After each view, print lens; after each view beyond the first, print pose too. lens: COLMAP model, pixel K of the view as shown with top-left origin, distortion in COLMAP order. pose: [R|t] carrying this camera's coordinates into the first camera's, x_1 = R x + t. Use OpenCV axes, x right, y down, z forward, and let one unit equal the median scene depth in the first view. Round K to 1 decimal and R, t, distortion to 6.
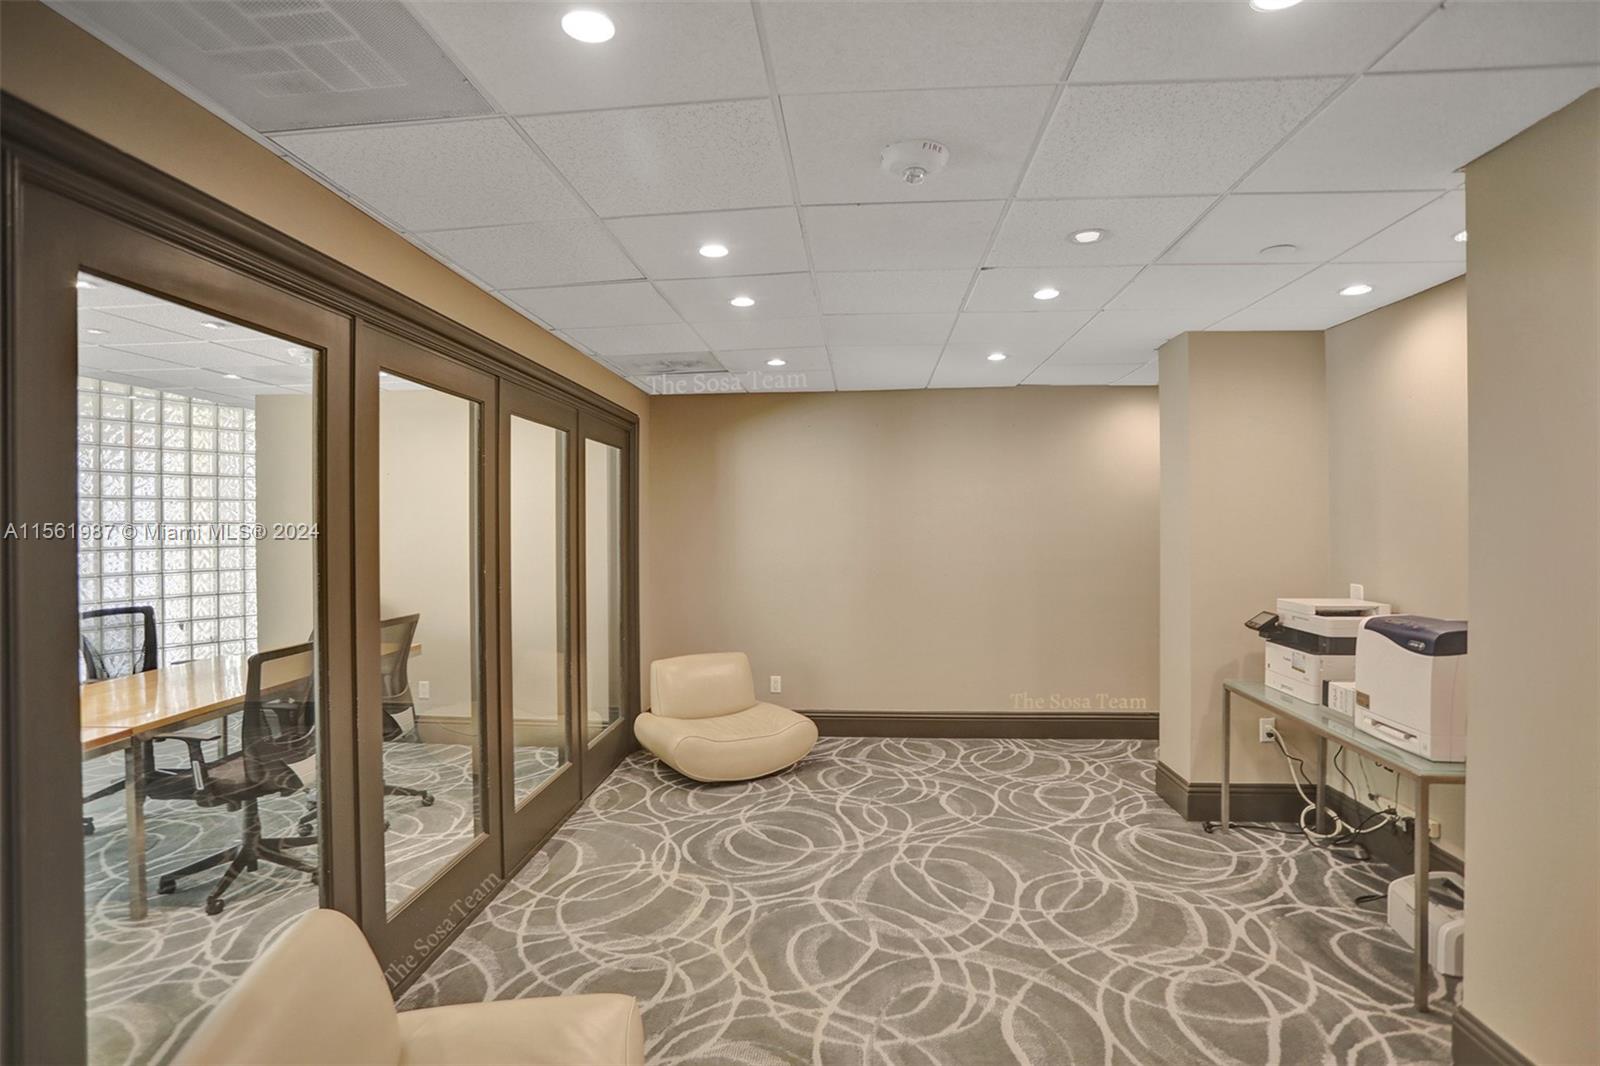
lens RADIAL K [[793.4, 0, 797.3], [0, 793.4, 516.6], [0, 0, 1]] dist [-0.097126, 0.061503]
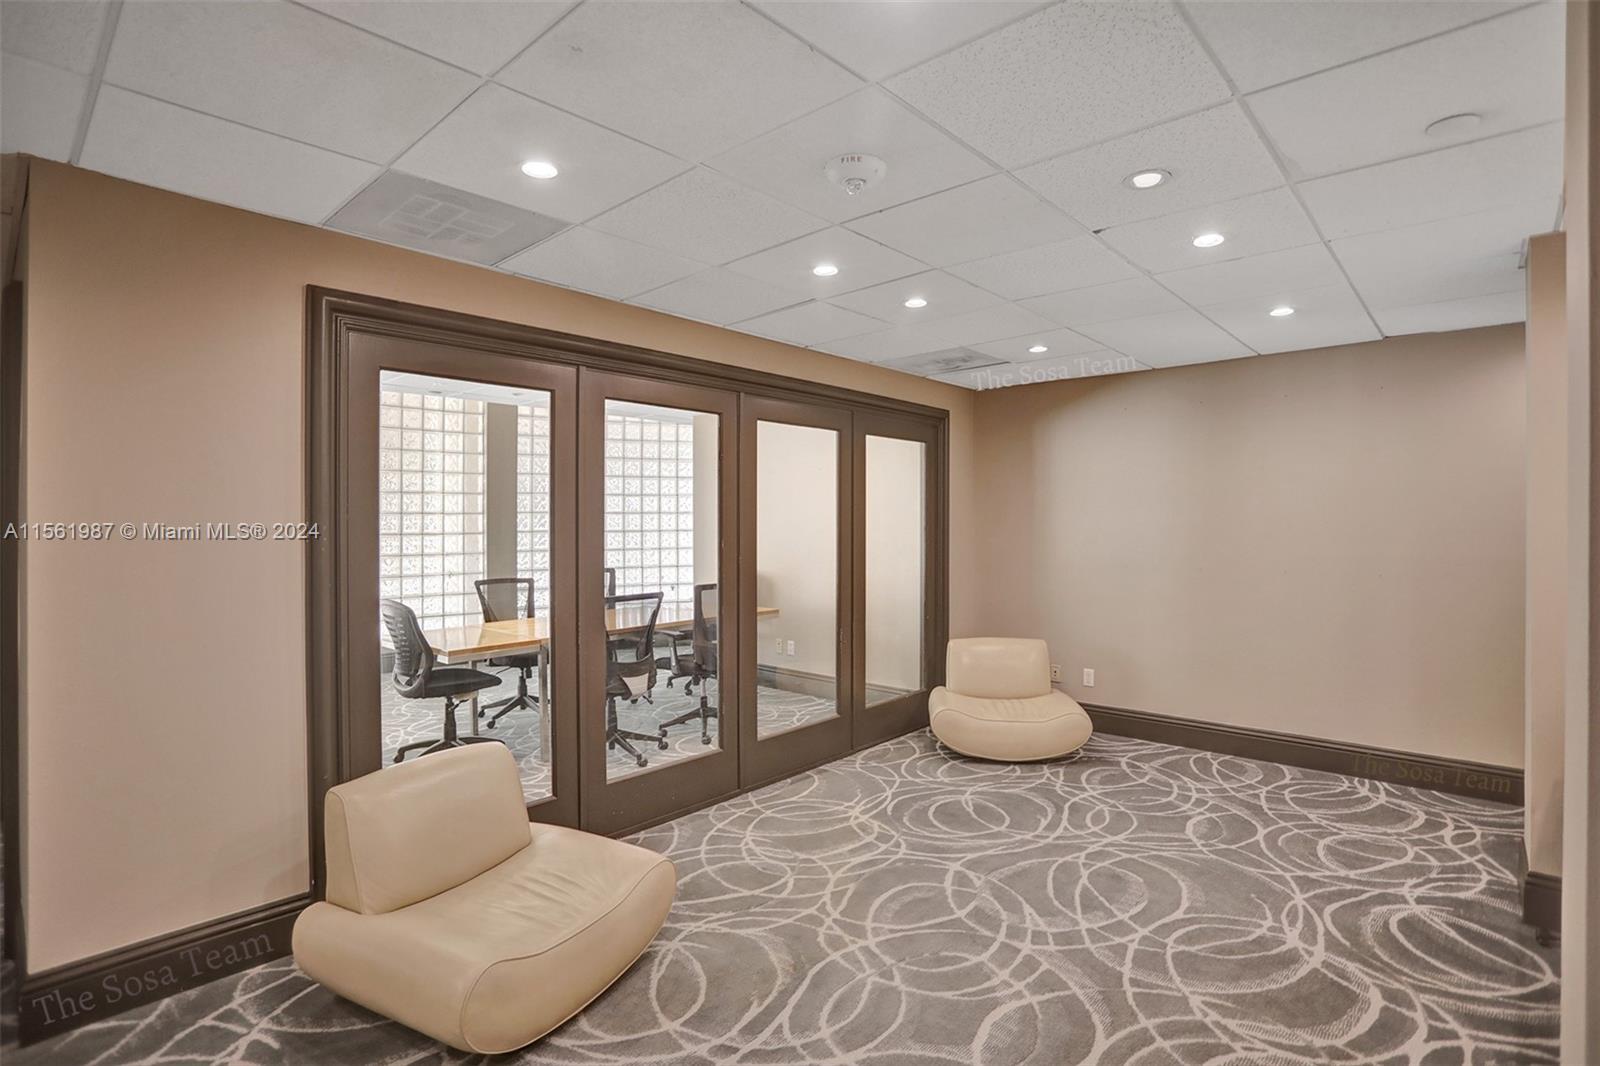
lens RADIAL K [[784.7, 0, 801.0], [0, 784.7, 513.8], [0, 0, 1]] dist [-0.073789, 0.030008]
pose [[0.796468, 0.001598, -0.604678, 0.346583], [-0.000795, 0.999998, 0.001595, 0.012657], [0.604680, -0.000789, 0.796468, 0.035963]]
